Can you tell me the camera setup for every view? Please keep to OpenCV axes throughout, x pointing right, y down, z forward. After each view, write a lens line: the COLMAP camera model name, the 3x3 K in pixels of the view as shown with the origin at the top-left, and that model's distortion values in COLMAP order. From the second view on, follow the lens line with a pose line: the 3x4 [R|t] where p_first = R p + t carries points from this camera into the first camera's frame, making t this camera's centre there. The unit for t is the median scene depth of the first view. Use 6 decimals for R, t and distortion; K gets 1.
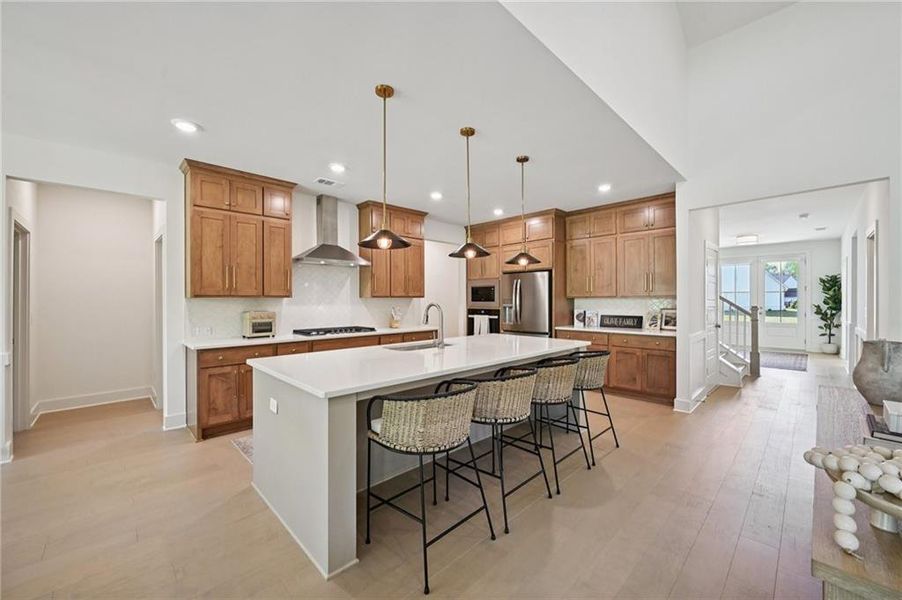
lens RADIAL K [[350.4, 0, 449.2], [0, 350.4, 298.0], [0, 0, 1]] dist [-0.003465, 0.000002]
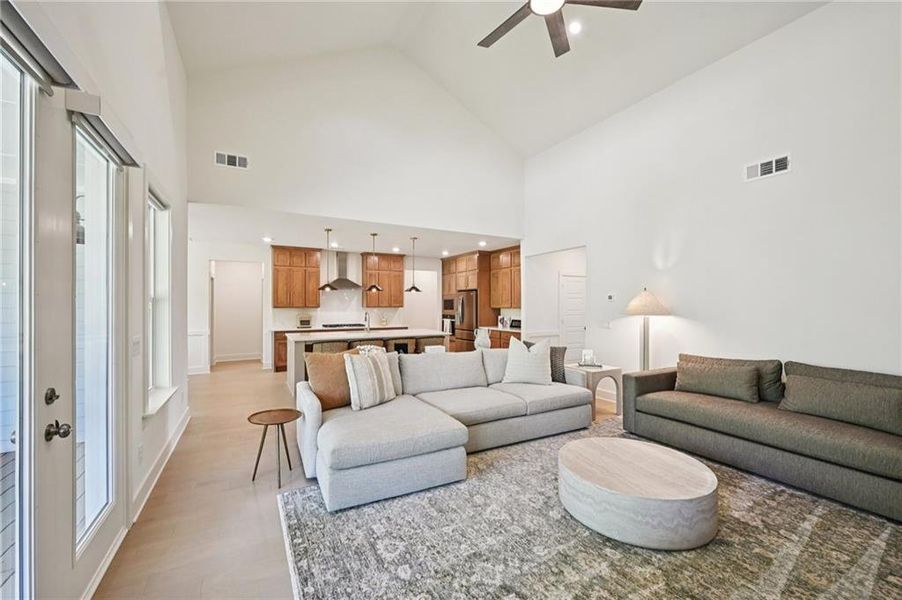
lens RADIAL K [[350.4, 0, 444.1], [0, 350.4, 302.5], [0, 0, 1]] dist [-0.003465, 0.000002]
pose [[0.965377, 0.001900, -0.260853, 0.558279], [-0.002566, 0.999994, -0.002209, -0.020959], [0.260848, 0.002802, 0.965376, -0.536277]]
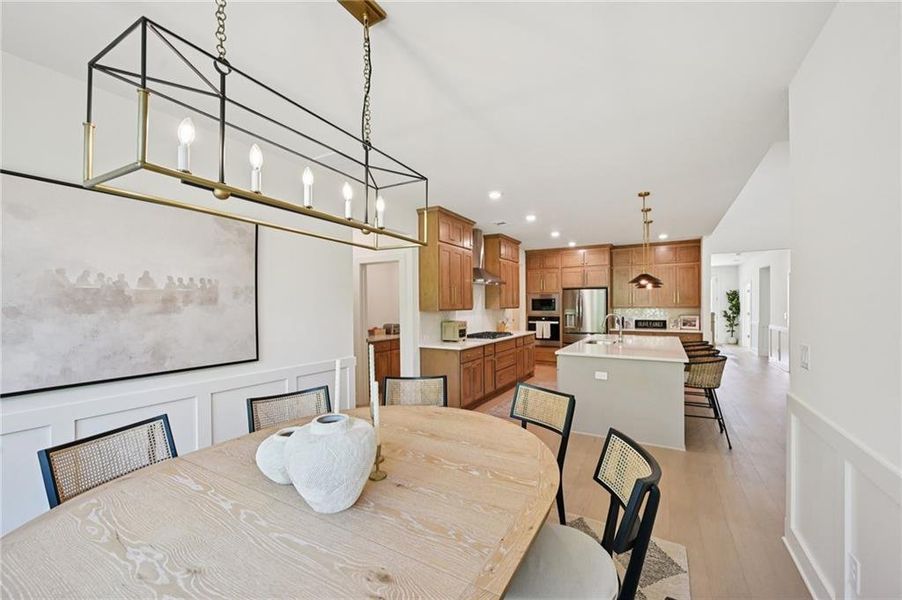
lens RADIAL K [[350.4, 0, 453.2], [0, 350.4, 304.7], [0, 0, 1]] dist [-0.003465, 0.000002]
pose [[0.965029, -0.003360, 0.262123, -0.661615], [0.002868, 0.999993, 0.002260, -0.018140], [-0.262129, -0.001429, 0.965032, -0.174185]]
